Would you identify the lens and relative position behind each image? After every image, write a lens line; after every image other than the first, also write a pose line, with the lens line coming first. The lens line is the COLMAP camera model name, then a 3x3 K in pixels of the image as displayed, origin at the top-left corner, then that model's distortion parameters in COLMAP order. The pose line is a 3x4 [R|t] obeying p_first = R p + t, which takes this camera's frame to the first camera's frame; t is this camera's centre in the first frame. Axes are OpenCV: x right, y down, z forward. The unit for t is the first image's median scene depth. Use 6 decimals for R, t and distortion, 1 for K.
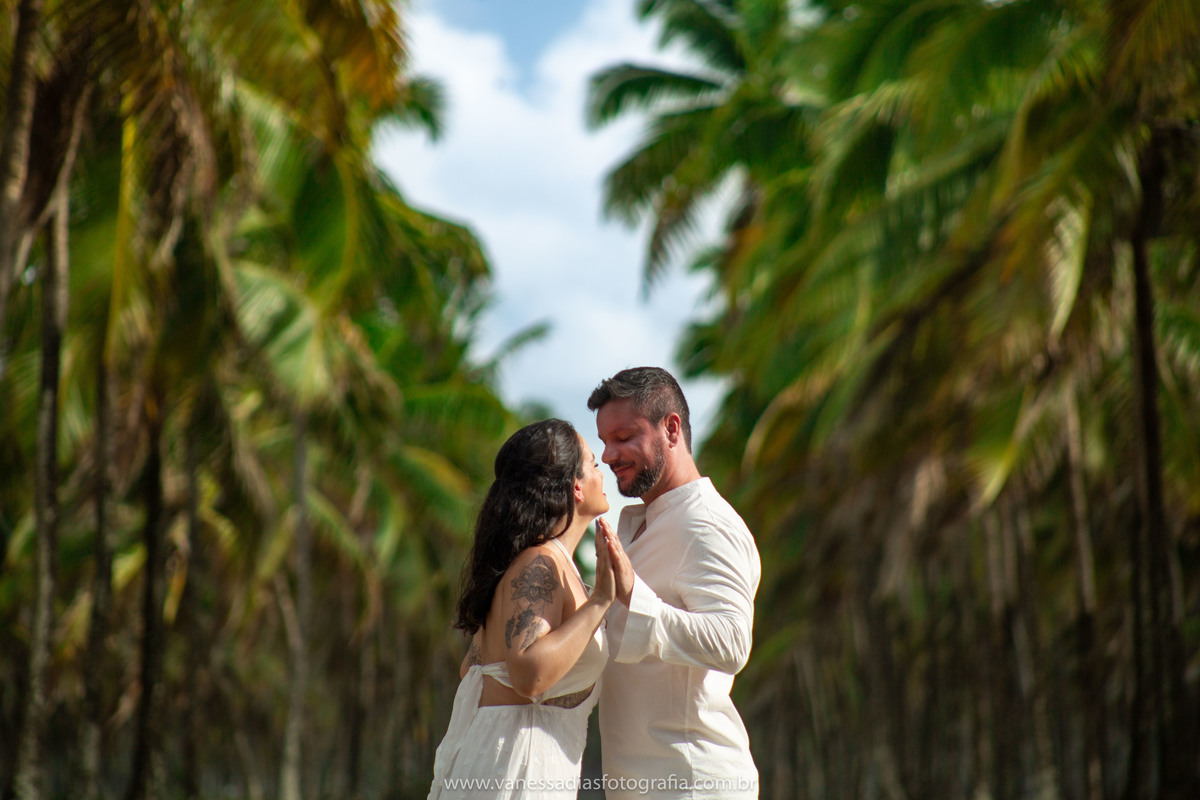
lens RADIAL K [[8615.7, 0, 586.5], [0, 8615.7, 399.2], [0, 0, 1]] dist [4.833153, 0.000000]
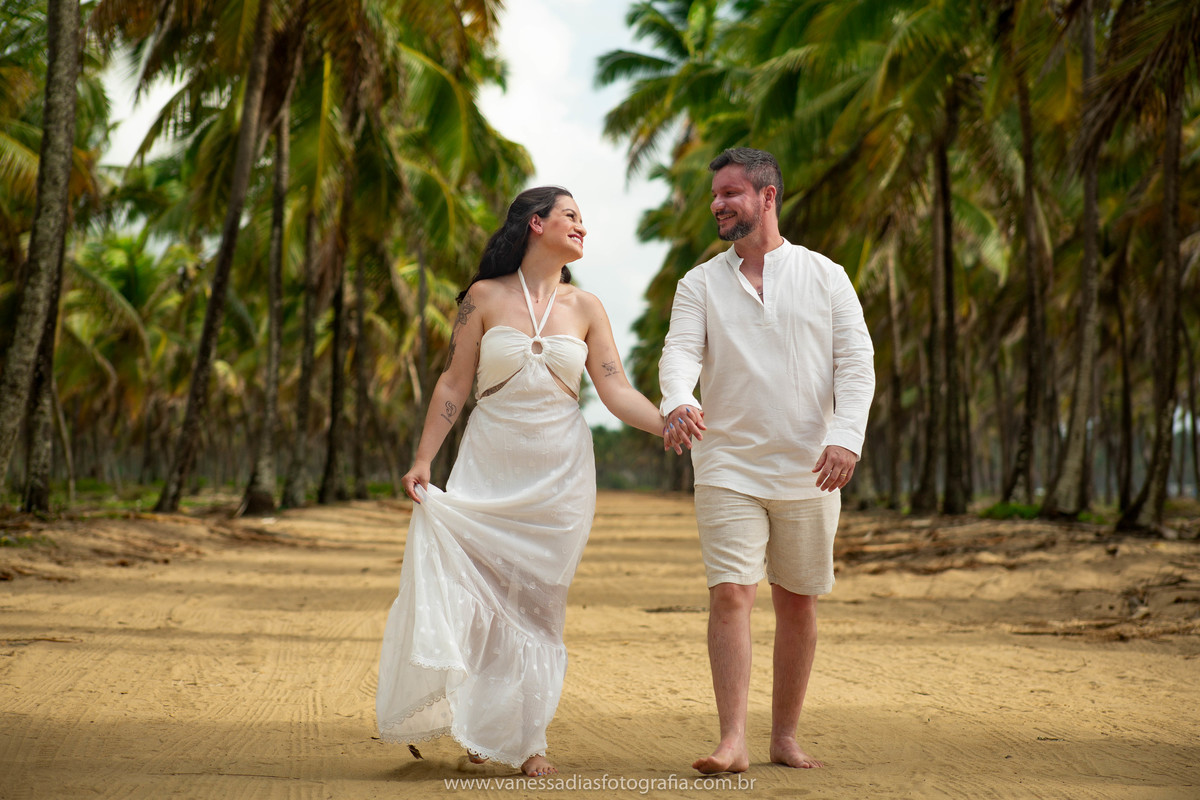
lens RADIAL K [[4355.9, 0, 608.5], [0, 4355.9, 395.5], [0, 0, 1]] dist [0.740311, 0.000000]
pose [[0.999849, 0.008576, 0.015084, -0.011354], [-0.008986, 0.999587, 0.027302, 0.006202], [-0.014843, -0.027433, 0.999513, 0.177001]]
